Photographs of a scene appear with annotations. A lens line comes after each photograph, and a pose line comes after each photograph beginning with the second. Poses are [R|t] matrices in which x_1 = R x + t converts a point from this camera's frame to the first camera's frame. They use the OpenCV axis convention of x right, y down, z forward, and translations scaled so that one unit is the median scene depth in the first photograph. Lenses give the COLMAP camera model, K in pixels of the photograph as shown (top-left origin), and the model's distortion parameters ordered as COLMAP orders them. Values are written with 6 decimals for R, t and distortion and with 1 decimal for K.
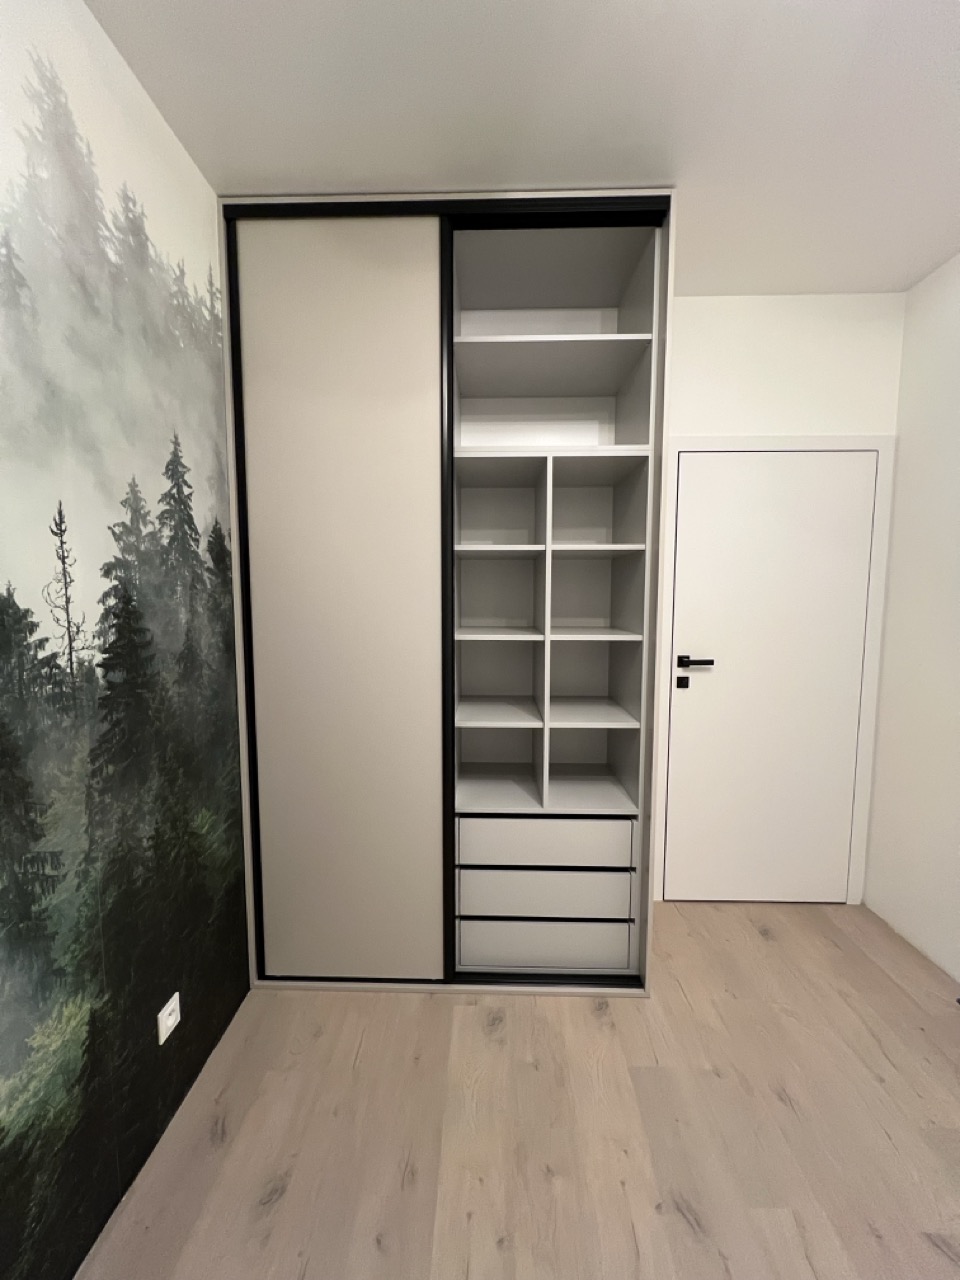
lens RADIAL K [[511.7, 0, 480.5], [0, 511.7, 639.4], [0, 0, 1]] dist [0.000163, -0.000084]
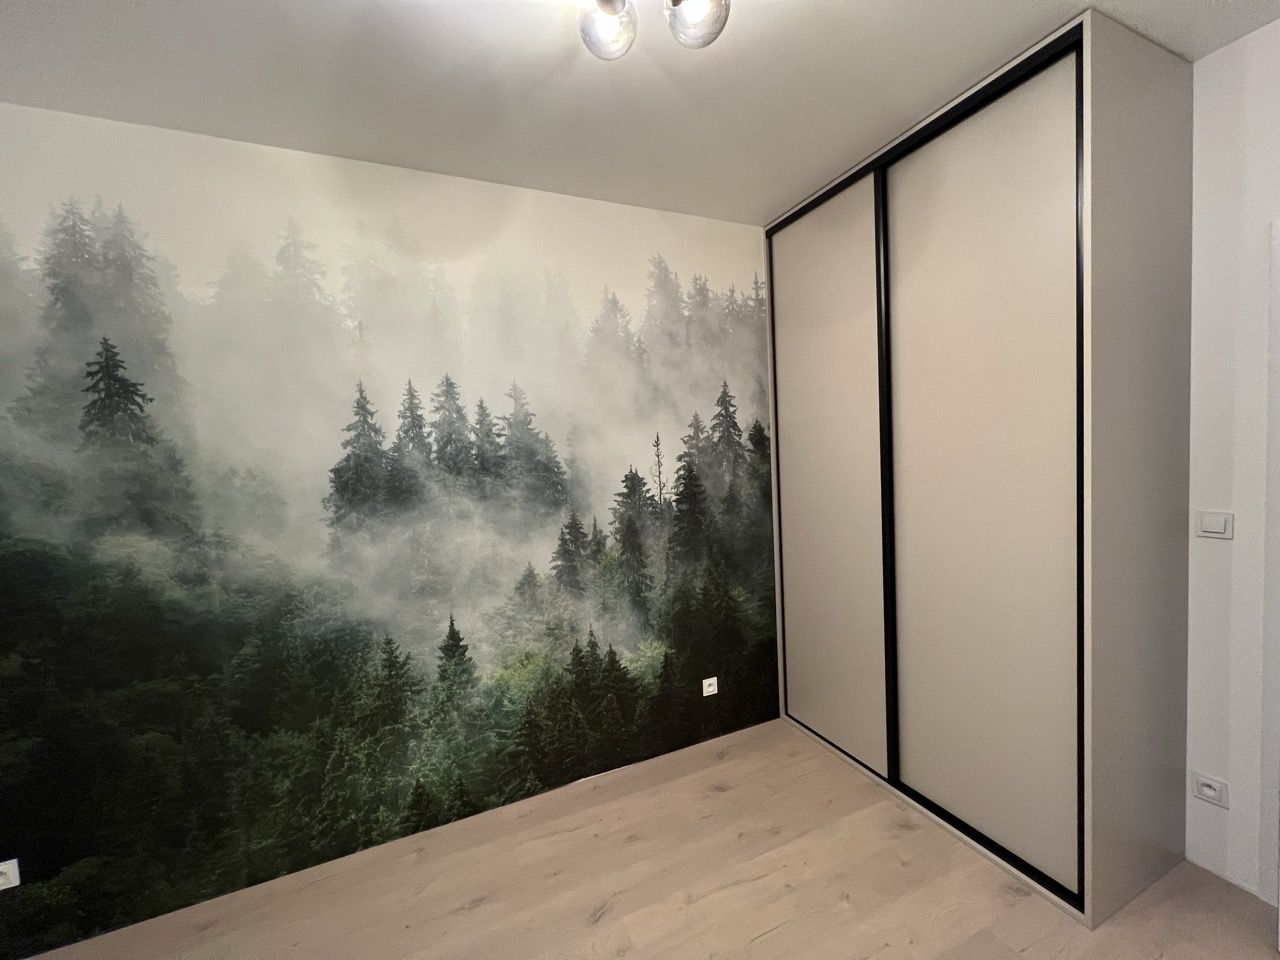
lens RADIAL K [[511.7, 0, 638.5], [0, 511.7, 481.0], [0, 0, 1]] dist [0.000163, -0.000084]
pose [[0.431345, 0.024858, -0.901845, 1.081886], [-0.029996, 0.999463, 0.013202, -0.055714], [0.901688, 0.021357, 0.431859, -0.099444]]
